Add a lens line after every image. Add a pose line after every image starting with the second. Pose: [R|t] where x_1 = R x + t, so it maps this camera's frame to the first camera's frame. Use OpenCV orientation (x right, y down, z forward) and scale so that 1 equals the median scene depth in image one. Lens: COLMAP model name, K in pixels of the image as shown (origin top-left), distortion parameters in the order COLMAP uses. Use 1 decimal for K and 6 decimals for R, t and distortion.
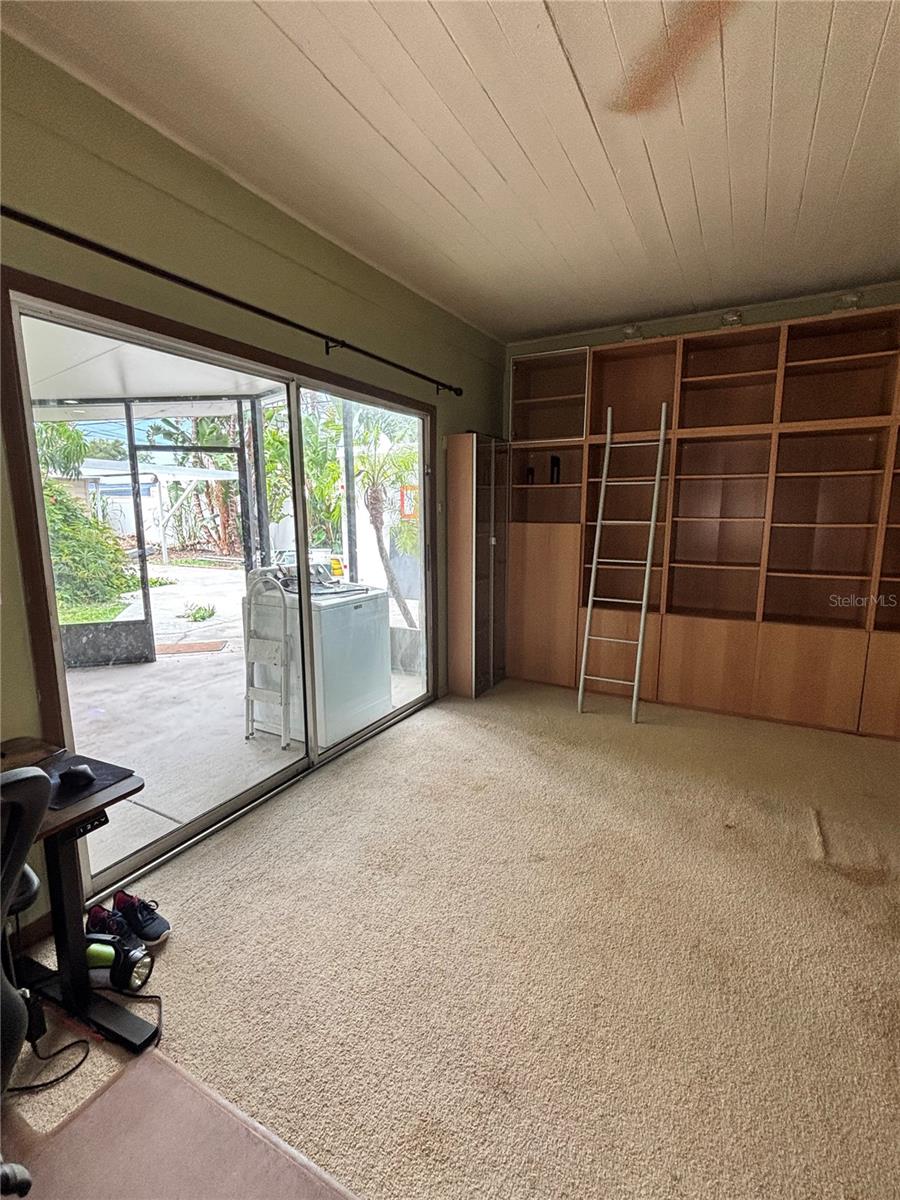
lens RADIAL K [[539.4, 0, 445.4], [0, 539.4, 608.2], [0, 0, 1]] dist [0.000074, -0.000106]
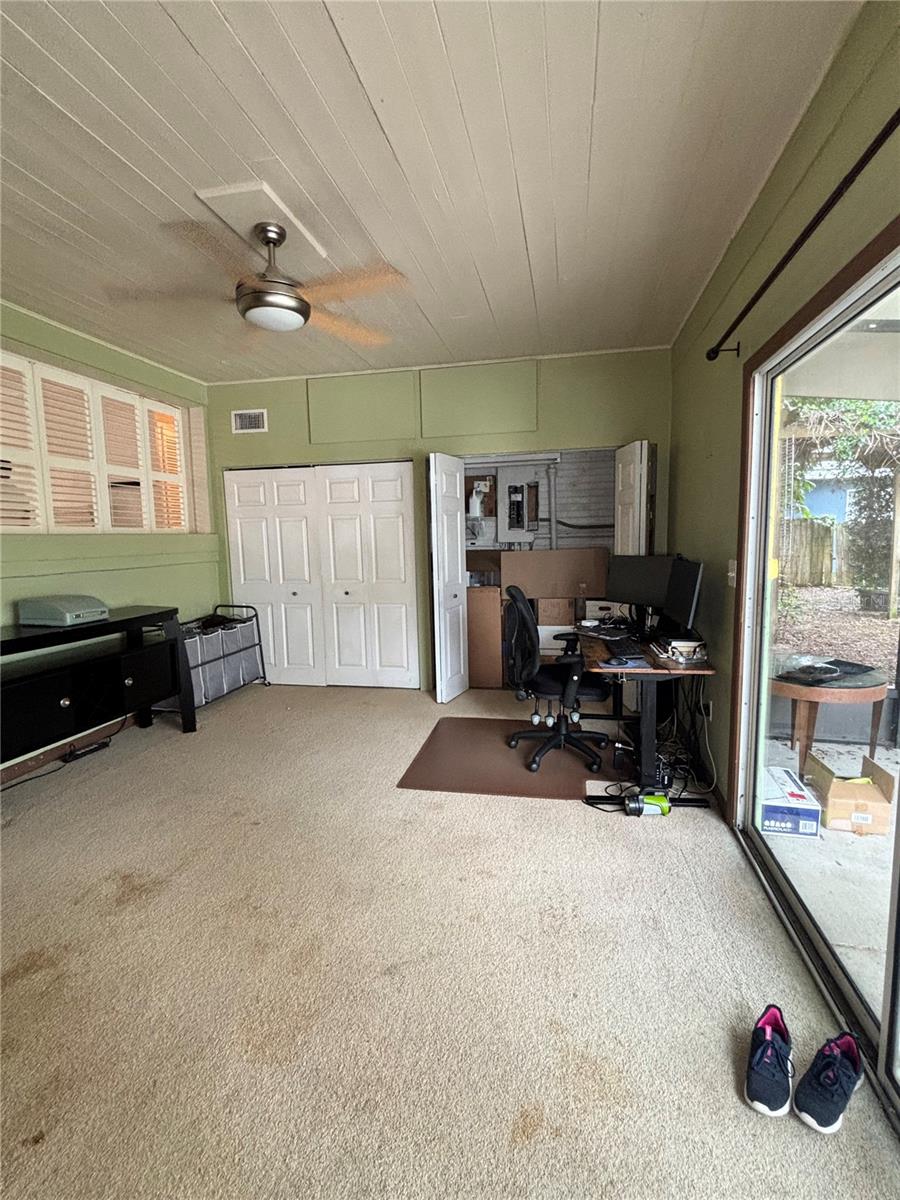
lens RADIAL K [[539.4, 0, 441.6], [0, 539.4, 595.2], [0, 0, 1]] dist [0.000074, -0.000106]
pose [[-0.962202, 0.047786, -0.268111, 0.226966], [-0.029859, 0.960040, 0.278266, -0.223174], [0.270694, 0.275754, -0.922325, 1.245278]]
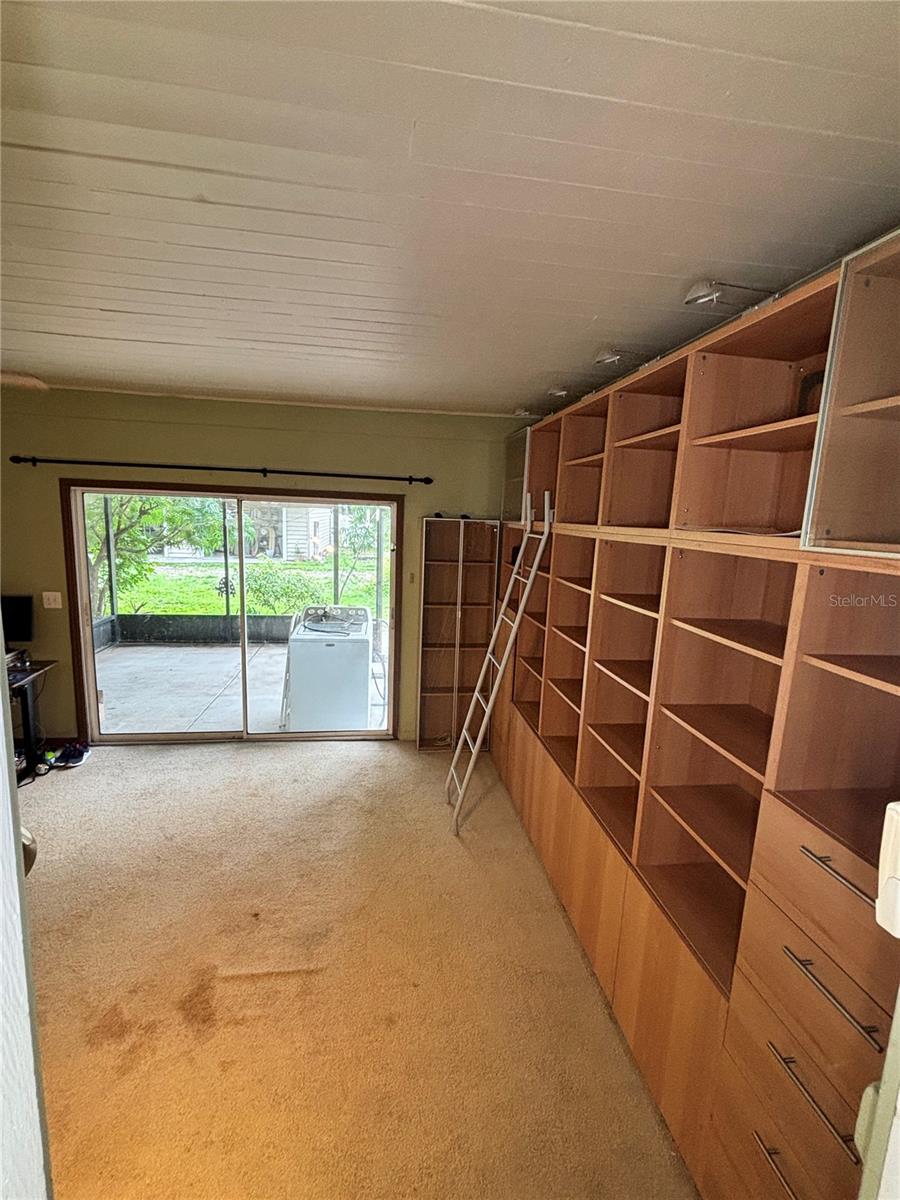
lens RADIAL K [[539.4, 0, 454.5], [0, 539.4, 597.4], [0, 0, 1]] dist [0.000074, -0.000106]
pose [[0.594562, 0.149515, -0.790026, 1.312495], [-0.179468, 0.982448, 0.050867, -0.300593], [0.783765, 0.111541, 0.610959, 0.500932]]
